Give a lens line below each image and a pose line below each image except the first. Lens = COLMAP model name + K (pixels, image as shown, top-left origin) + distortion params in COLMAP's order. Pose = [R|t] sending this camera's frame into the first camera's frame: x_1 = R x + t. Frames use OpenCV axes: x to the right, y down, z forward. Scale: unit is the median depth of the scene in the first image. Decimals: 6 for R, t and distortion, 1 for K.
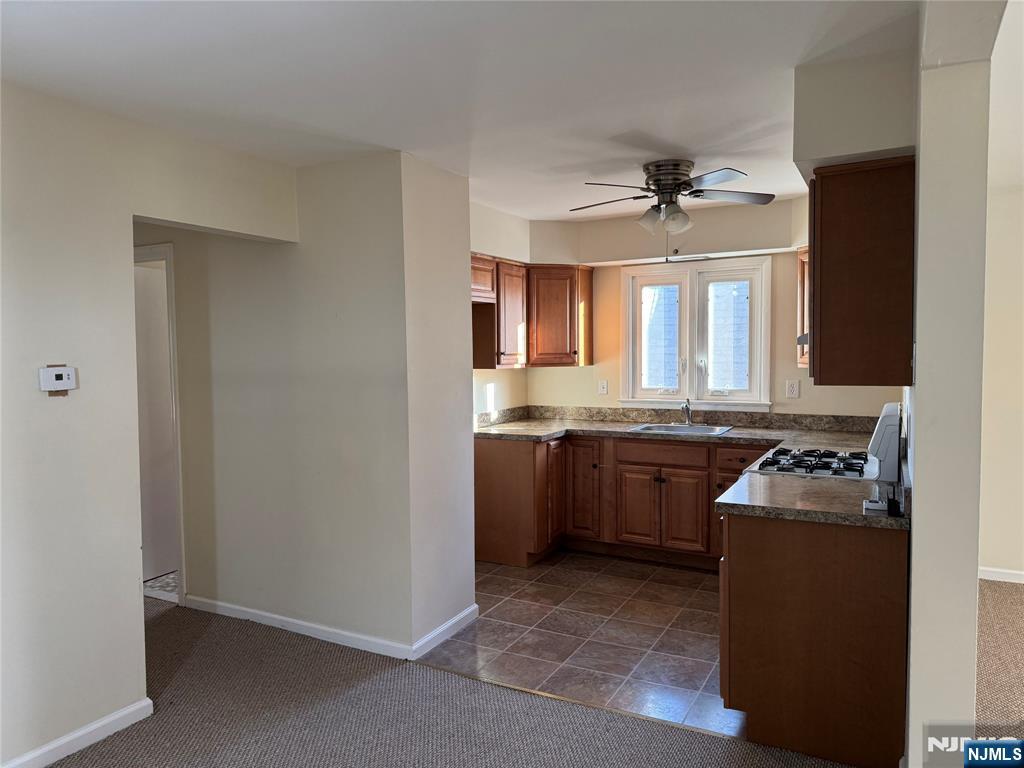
lens RADIAL K [[733.4, 0, 502.2], [0, 733.4, 389.8], [0, 0, 1]] dist [0.068920, -0.030232]
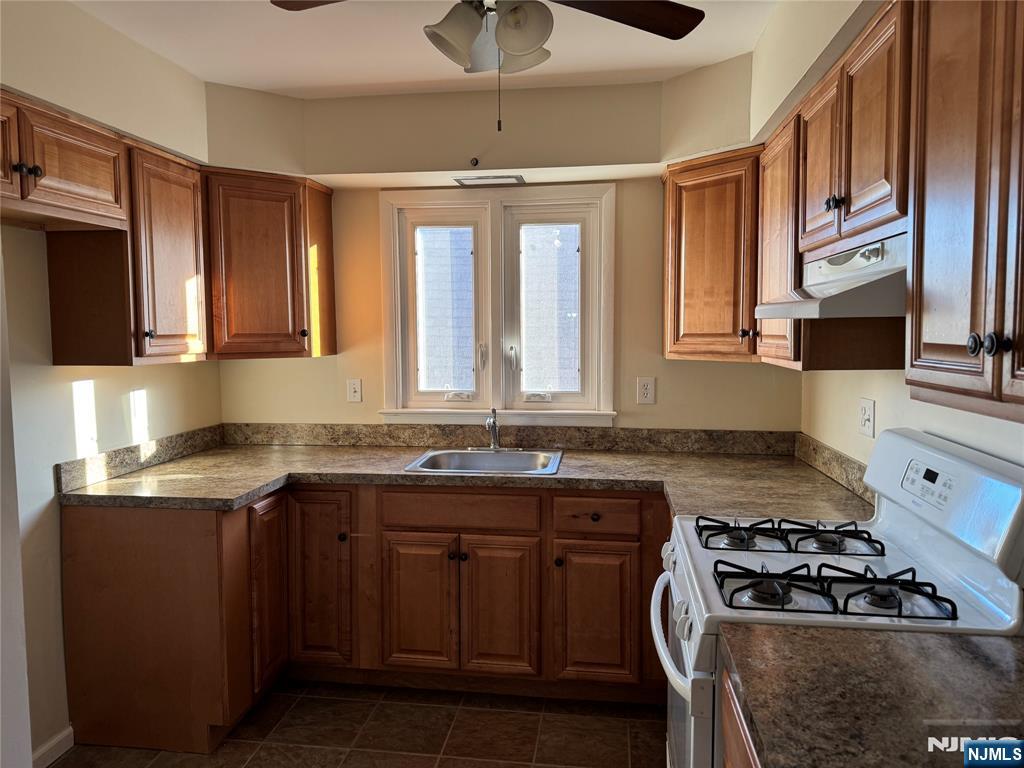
lens RADIAL K [[733.4, 0, 511.4], [0, 733.4, 385.1], [0, 0, 1]] dist [0.068920, -0.030232]
pose [[0.937218, -0.020474, 0.348143, 0.052743], [0.013560, 0.999660, 0.022286, -0.021983], [-0.348481, -0.016166, 0.937176, 0.425454]]
